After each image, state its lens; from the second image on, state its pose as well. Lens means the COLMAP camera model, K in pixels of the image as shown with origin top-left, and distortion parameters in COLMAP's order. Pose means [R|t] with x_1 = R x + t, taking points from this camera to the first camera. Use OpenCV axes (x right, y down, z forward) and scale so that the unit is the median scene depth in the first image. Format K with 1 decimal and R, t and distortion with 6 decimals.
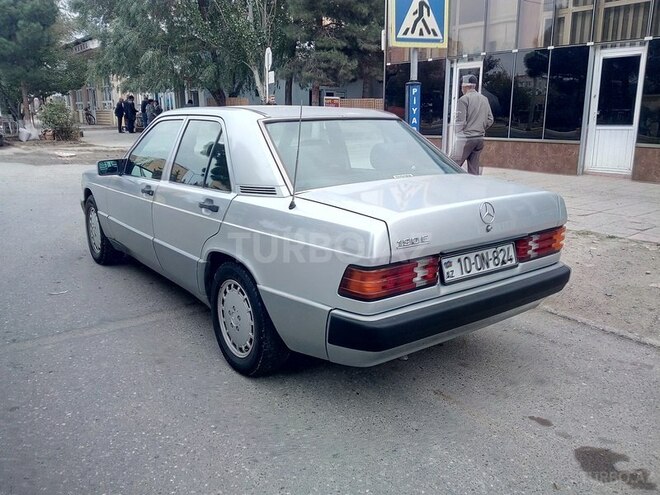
lens RADIAL K [[557.3, 0, 333.4], [0, 557.3, 251.4], [0, 0, 1]] dist [0.067453, -0.129341]
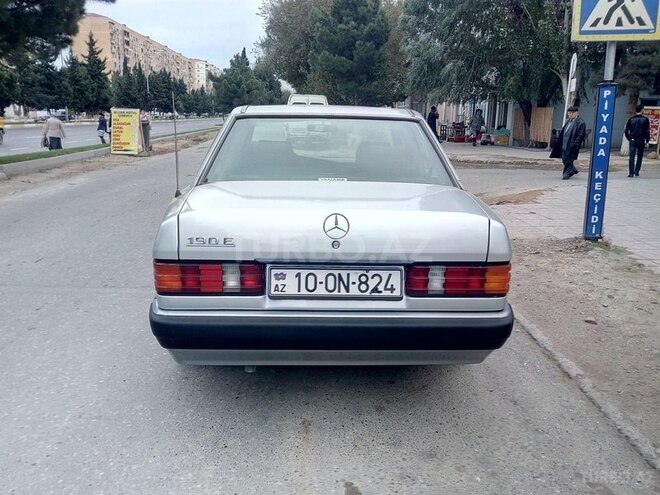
lens RADIAL K [[550.6, 0, 330.0], [0, 550.6, 247.5], [0, 0, 1]] dist [0.060813, -0.113123]
pose [[0.811004, 0.144991, -0.566789, 0.651869], [-0.159047, 0.986957, 0.024898, -0.048659], [0.563006, 0.069954, 0.823487, 0.273604]]
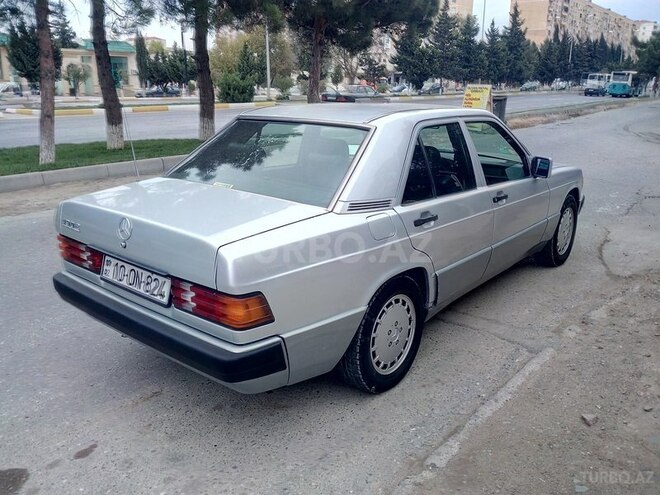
lens RADIAL K [[550.6, 0, 330.0], [0, 550.6, 247.5], [0, 0, 1]] dist [0.060813, -0.113123]
pose [[0.213180, 0.279115, -0.936295, 1.090423], [-0.244886, 0.942998, 0.225356, -0.295122], [0.945825, 0.181244, 0.269380, 0.948209]]
